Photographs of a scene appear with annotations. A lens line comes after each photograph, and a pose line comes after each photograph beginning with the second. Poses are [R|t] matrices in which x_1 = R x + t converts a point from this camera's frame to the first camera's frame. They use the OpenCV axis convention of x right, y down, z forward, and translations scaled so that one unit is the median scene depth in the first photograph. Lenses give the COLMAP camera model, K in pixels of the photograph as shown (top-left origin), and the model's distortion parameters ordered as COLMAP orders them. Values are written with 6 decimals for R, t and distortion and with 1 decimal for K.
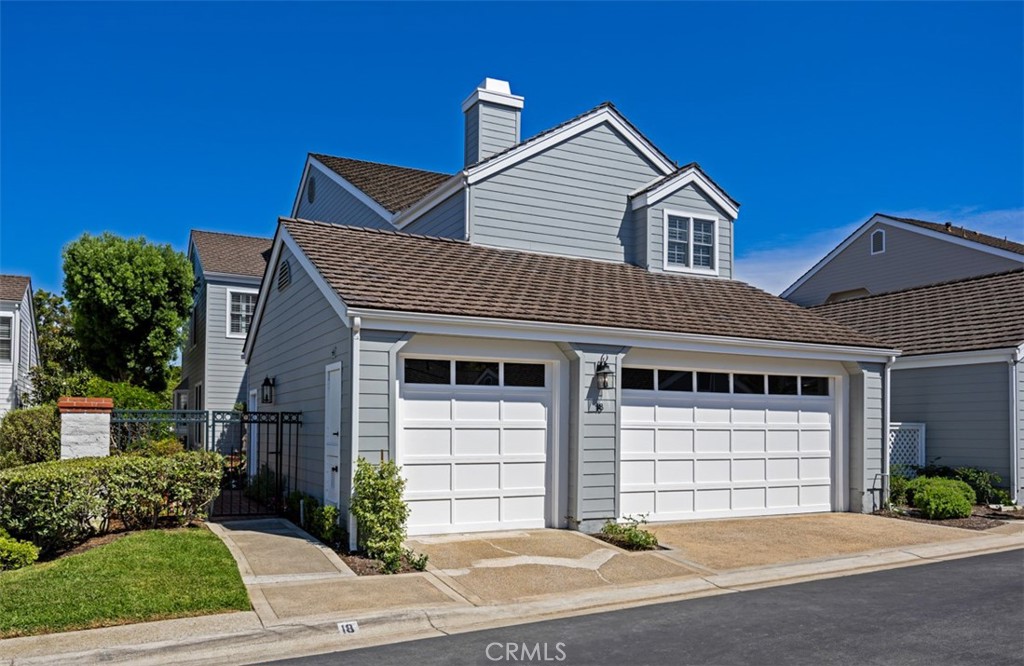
lens RADIAL K [[776.6, 0, 511.8], [0, 776.6, 378.7], [0, 0, 1]] dist [0.003926, -0.001317]
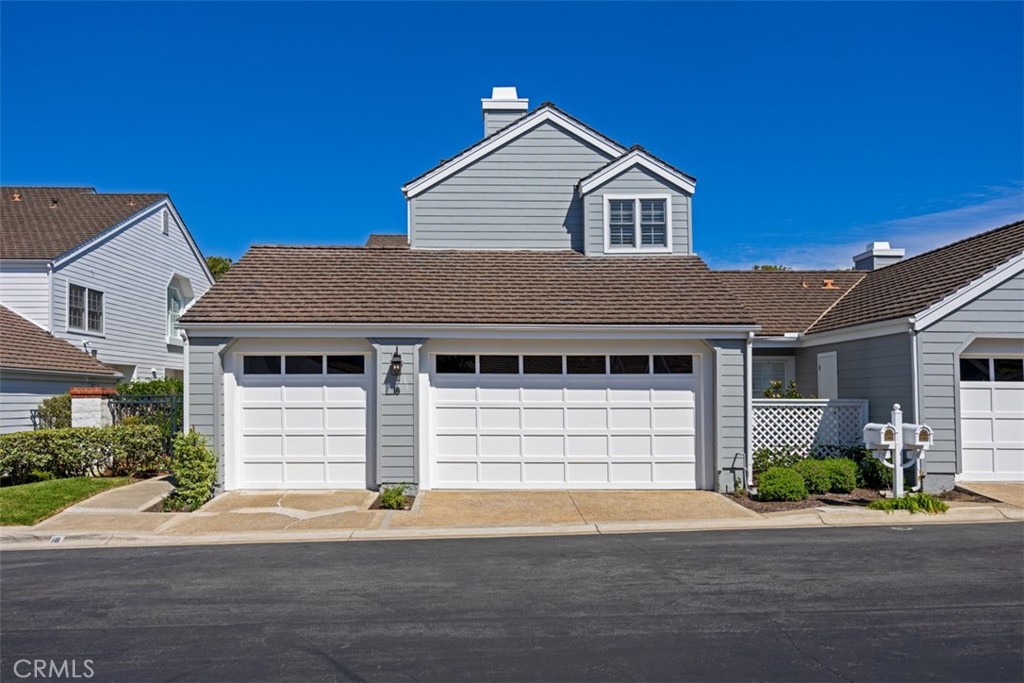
lens RADIAL K [[802.0, 0, 512.0], [0, 802.0, 341.5], [0, 0, 1]] dist [0.001900, 0.002348]
pose [[0.902238, -0.034582, -0.429849, 0.590921], [0.032216, 0.999399, -0.012784, -0.012344], [0.430033, -0.002313, 0.902810, -0.028828]]
